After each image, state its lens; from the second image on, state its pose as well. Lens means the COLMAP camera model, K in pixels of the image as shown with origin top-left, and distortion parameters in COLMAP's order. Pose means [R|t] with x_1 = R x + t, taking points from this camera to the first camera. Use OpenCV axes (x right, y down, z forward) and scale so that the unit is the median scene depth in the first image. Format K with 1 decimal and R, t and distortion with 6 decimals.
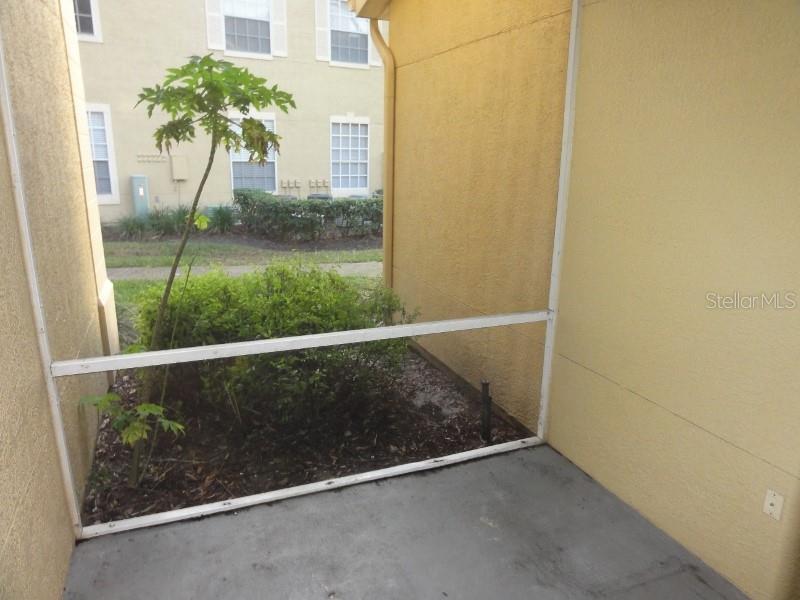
lens RADIAL K [[567.6, 0, 404.8], [0, 567.6, 296.9], [0, 0, 1]] dist [0.006571, -0.003973]
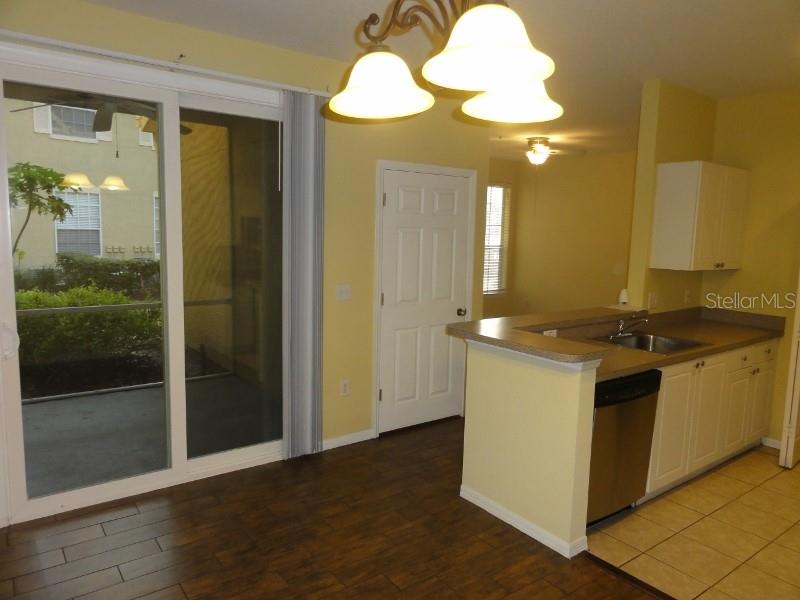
lens RADIAL K [[567.6, 0, 404.8], [0, 567.6, 296.9], [0, 0, 1]] dist [0.006571, -0.003973]
pose [[0.969480, -0.021862, 0.244195, 0.342307], [0.052614, 0.991363, -0.120131, 0.262939], [-0.239459, 0.129313, 0.962256, -0.907961]]
